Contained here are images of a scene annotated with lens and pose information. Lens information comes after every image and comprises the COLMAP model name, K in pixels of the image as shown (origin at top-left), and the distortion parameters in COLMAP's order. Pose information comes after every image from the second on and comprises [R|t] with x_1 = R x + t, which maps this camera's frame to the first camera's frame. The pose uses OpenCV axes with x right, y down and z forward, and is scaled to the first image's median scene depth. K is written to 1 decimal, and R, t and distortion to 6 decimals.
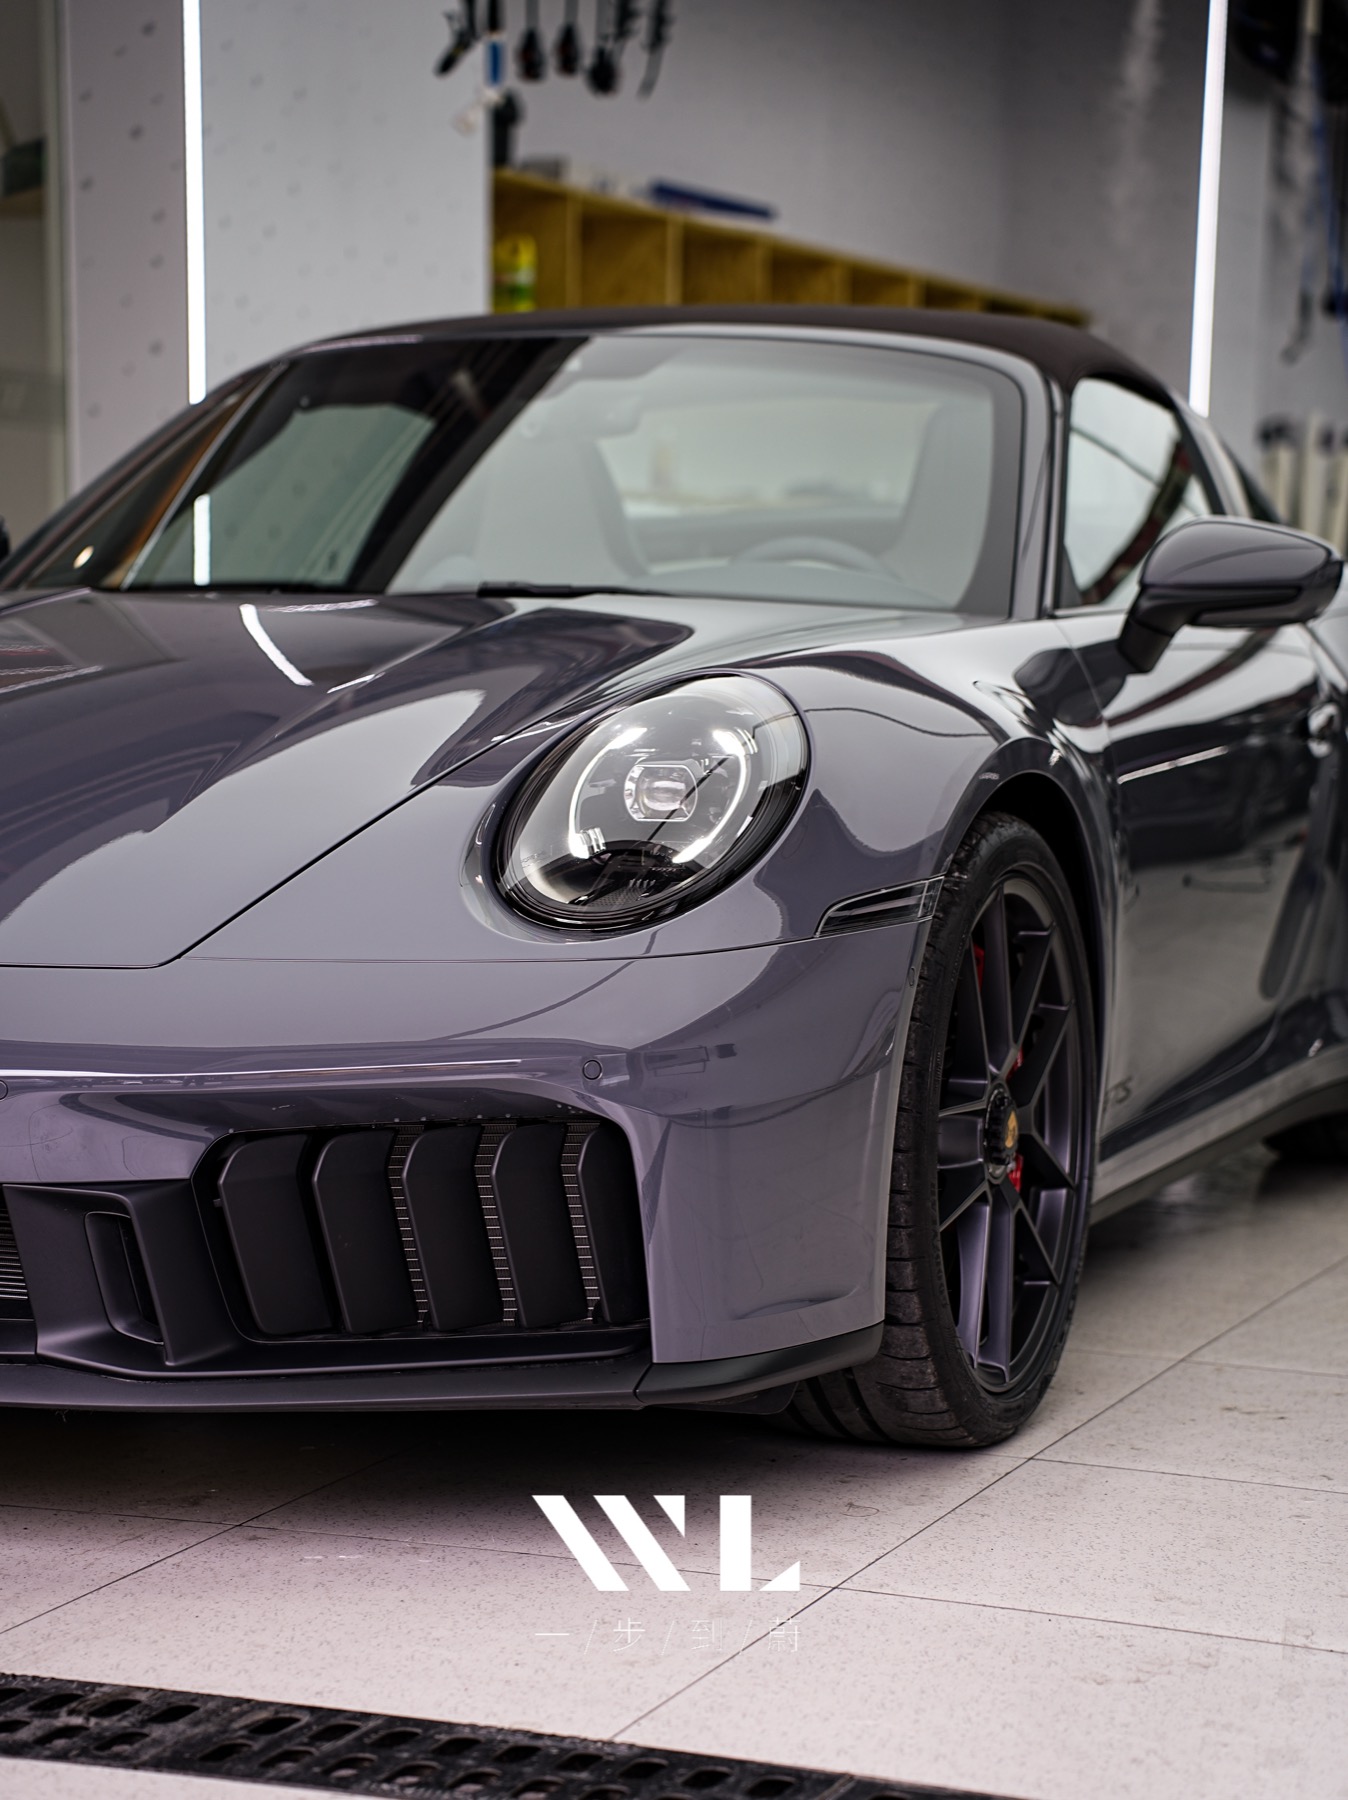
lens RADIAL K [[4236.2, 0, 670.4], [0, 4236.2, 961.6], [0, 0, 1]] dist [0.614300, 0.274376]
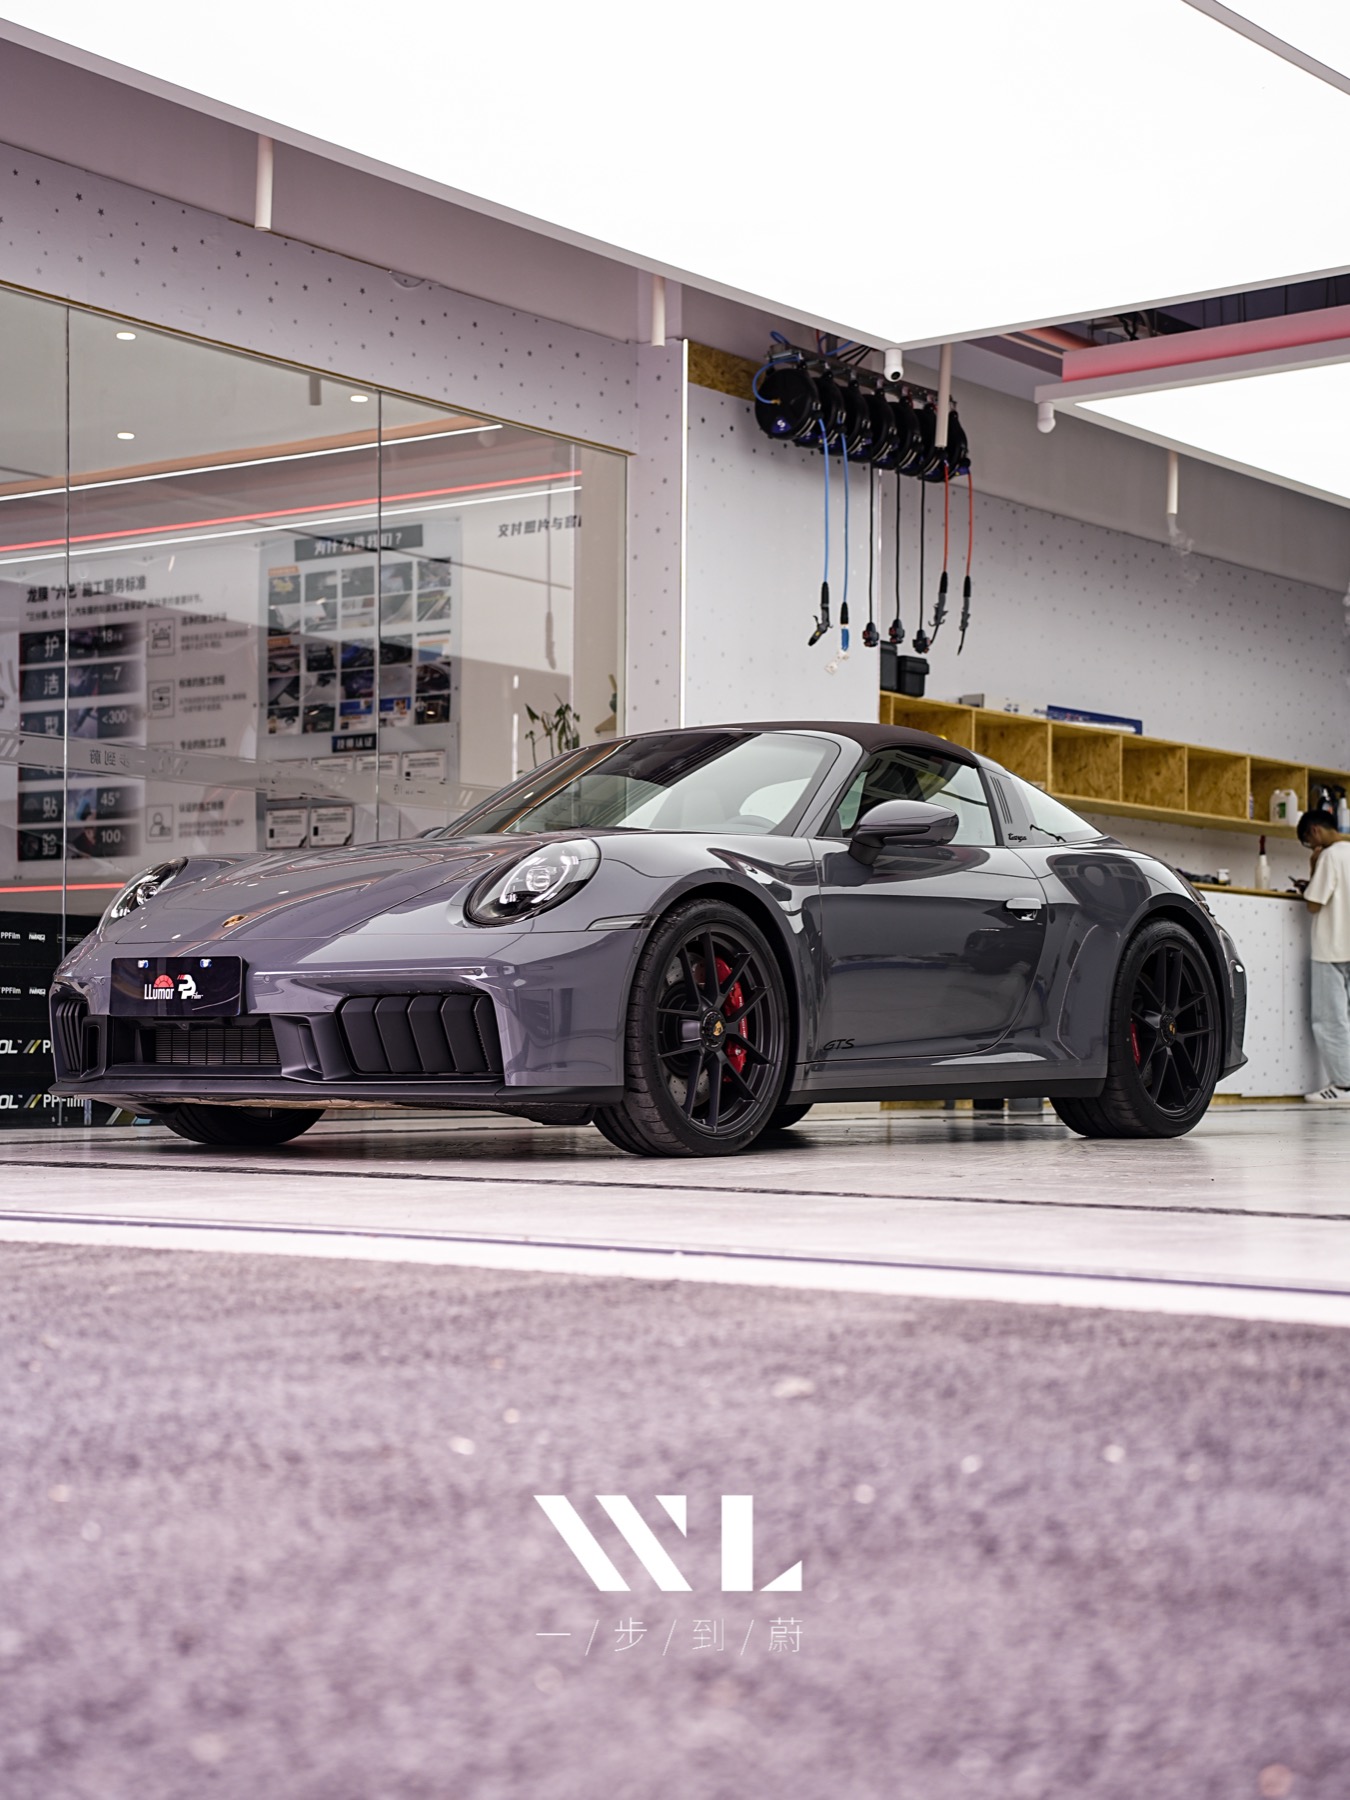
lens RADIAL K [[3008.9, 0, 675.4], [0, 3008.9, 933.1], [0, 0, 1]] dist [0.306978, 0.024418]
pose [[0.965663, -0.011981, -0.259521, 0.544379], [-0.019690, 0.992688, -0.119093, 0.206059], [0.259050, 0.120114, 0.958366, -0.719798]]
